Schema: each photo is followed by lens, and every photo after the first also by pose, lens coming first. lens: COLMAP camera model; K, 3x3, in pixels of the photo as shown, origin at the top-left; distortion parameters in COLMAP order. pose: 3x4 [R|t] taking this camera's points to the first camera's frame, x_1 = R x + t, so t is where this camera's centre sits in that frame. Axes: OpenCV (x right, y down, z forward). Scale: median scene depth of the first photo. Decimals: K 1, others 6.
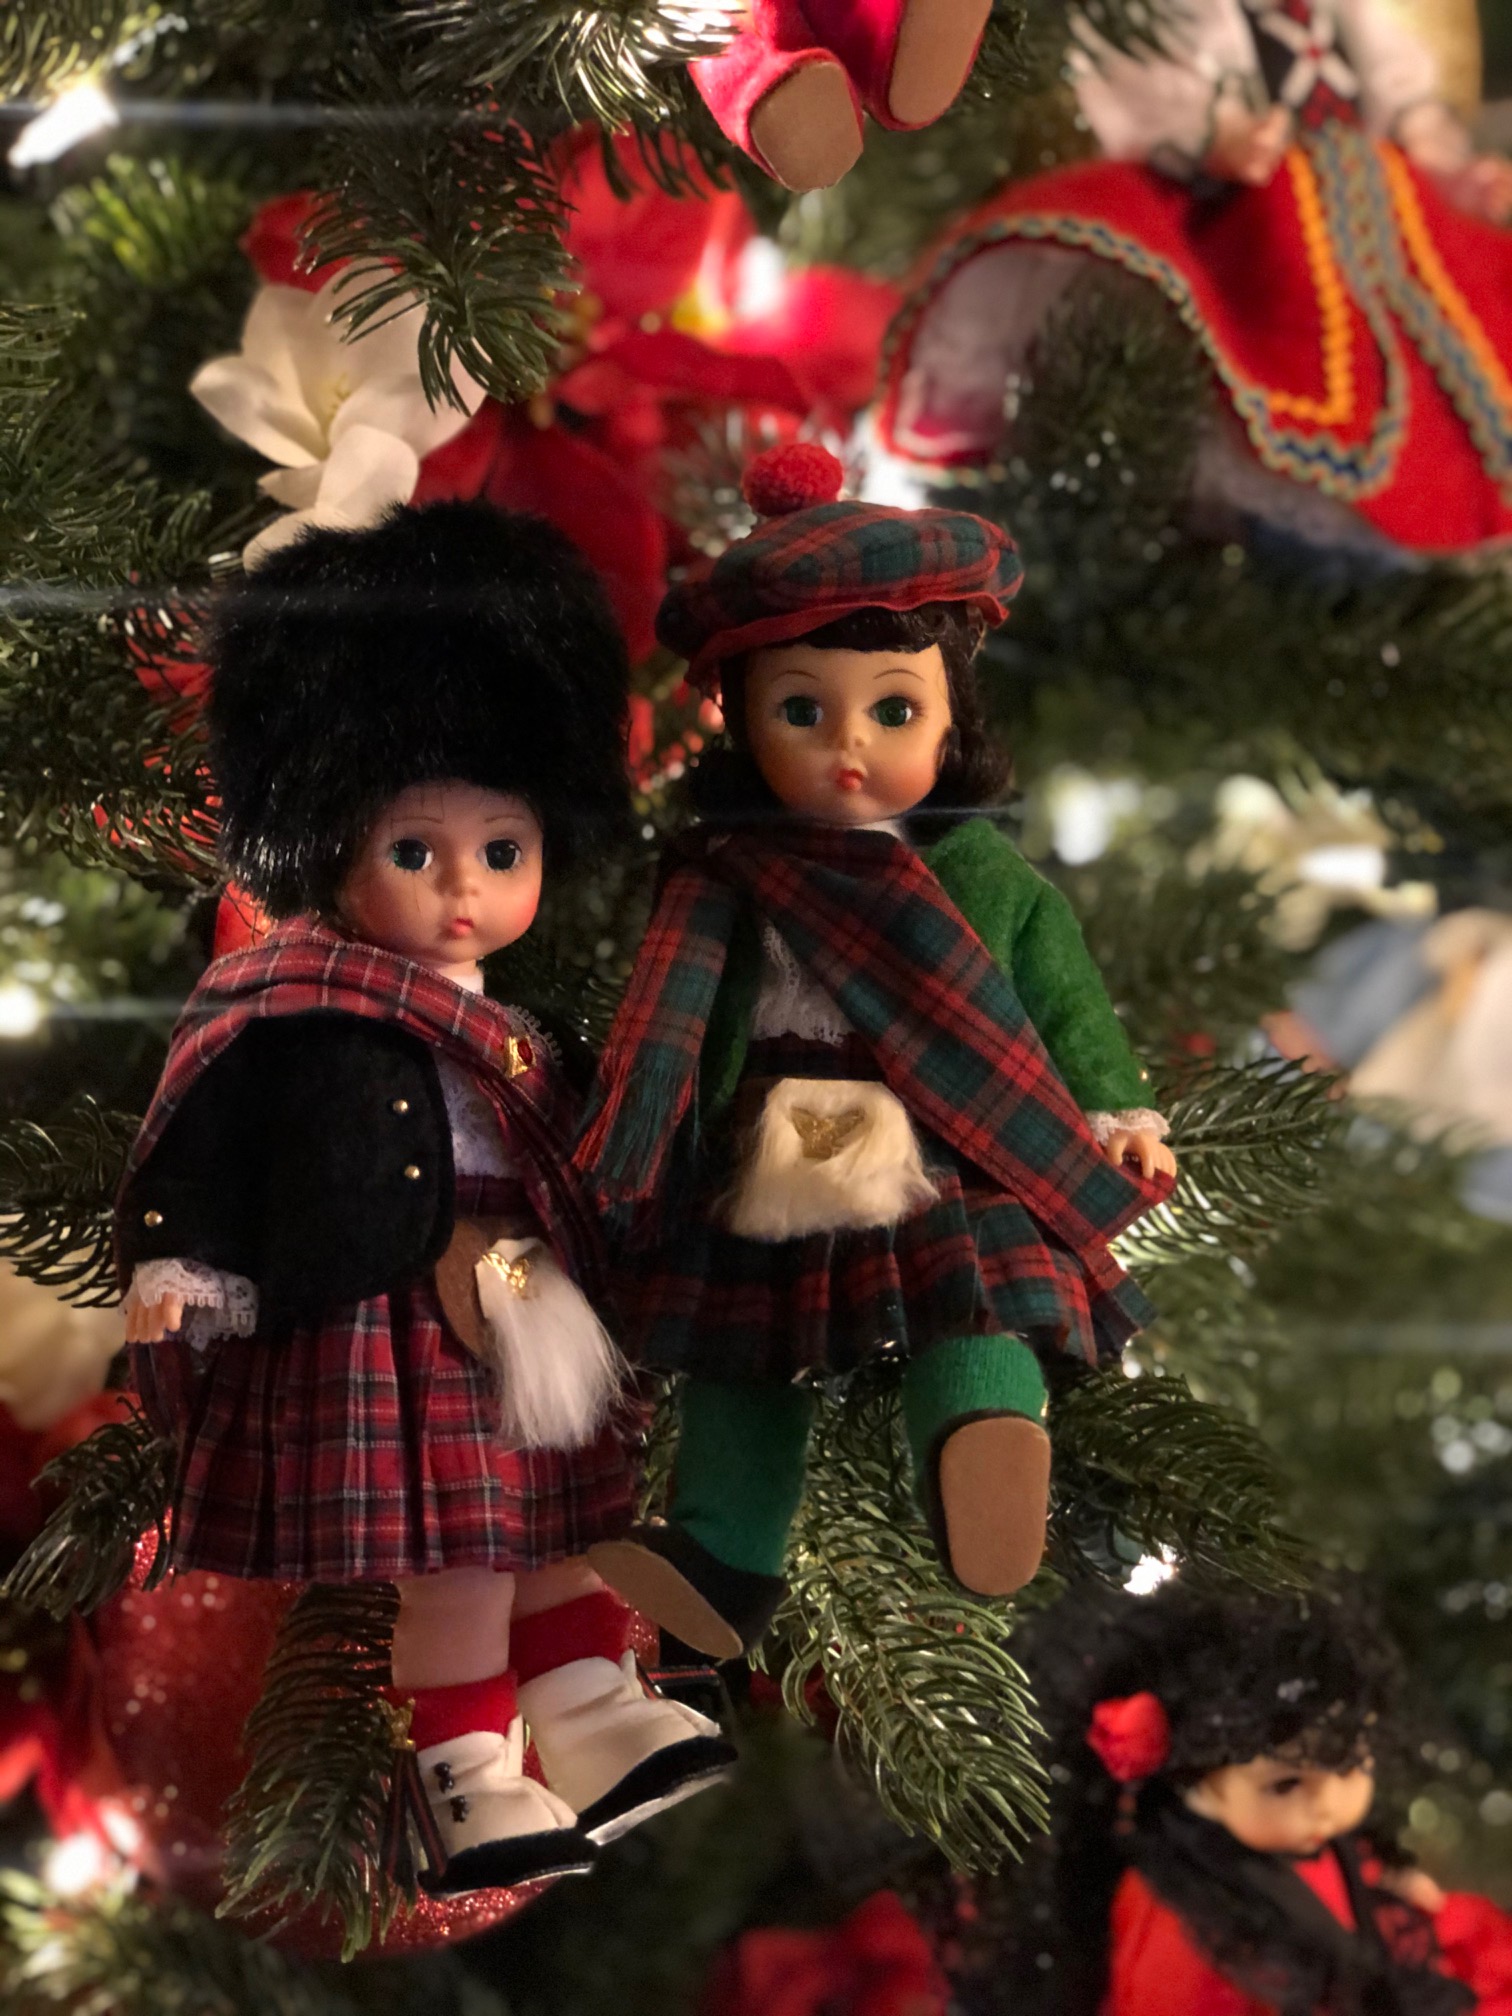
lens RADIAL K [[3051.0, 0, 758.7], [0, 3051.0, 1007.7], [0, 0, 1]] dist [0.000619, 0.000000]
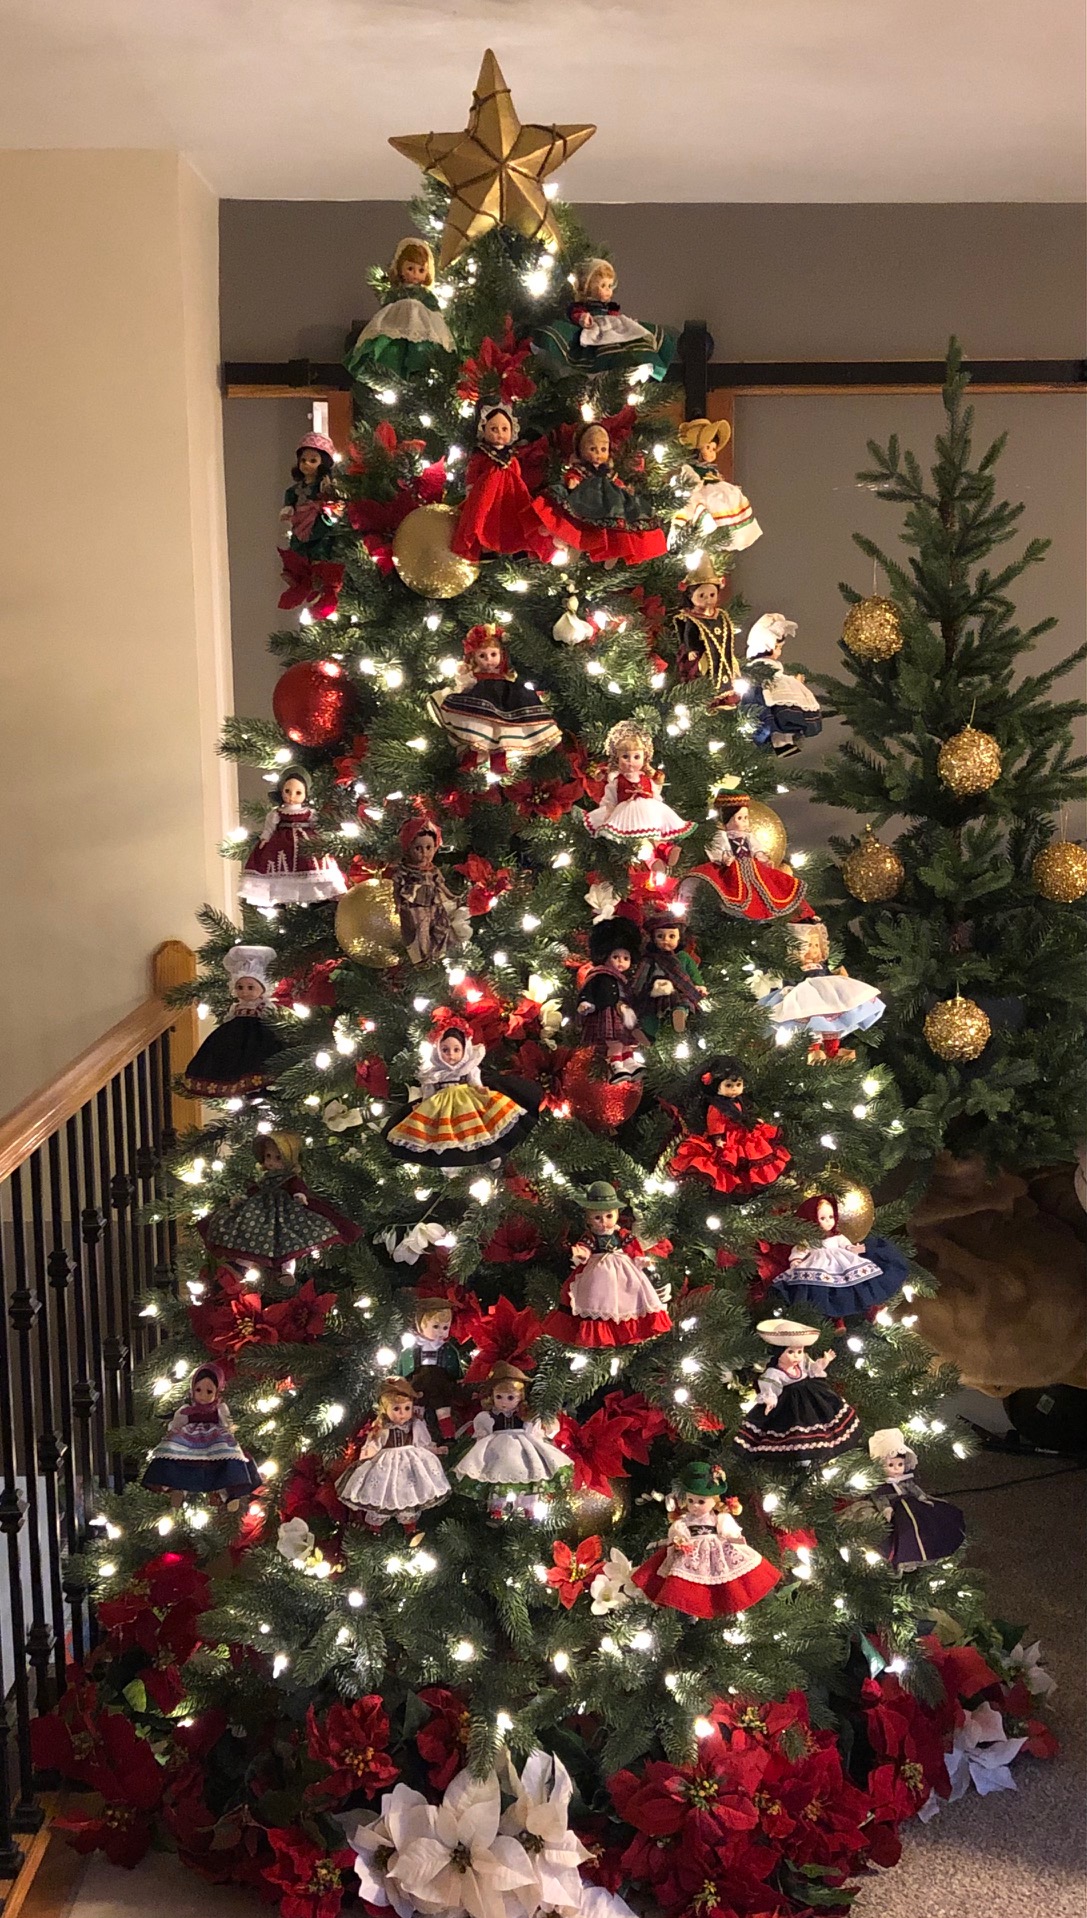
lens RADIAL K [[2081.7, 0, 550.7], [0, 2081.7, 962.8], [0, 0, 1]] dist [0.018634, 0.000000]
pose [[0.996099, -0.009218, -0.087758, 0.204874], [-0.004889, 0.987236, -0.159188, 0.830216], [0.088105, 0.158996, 0.983340, -4.325423]]
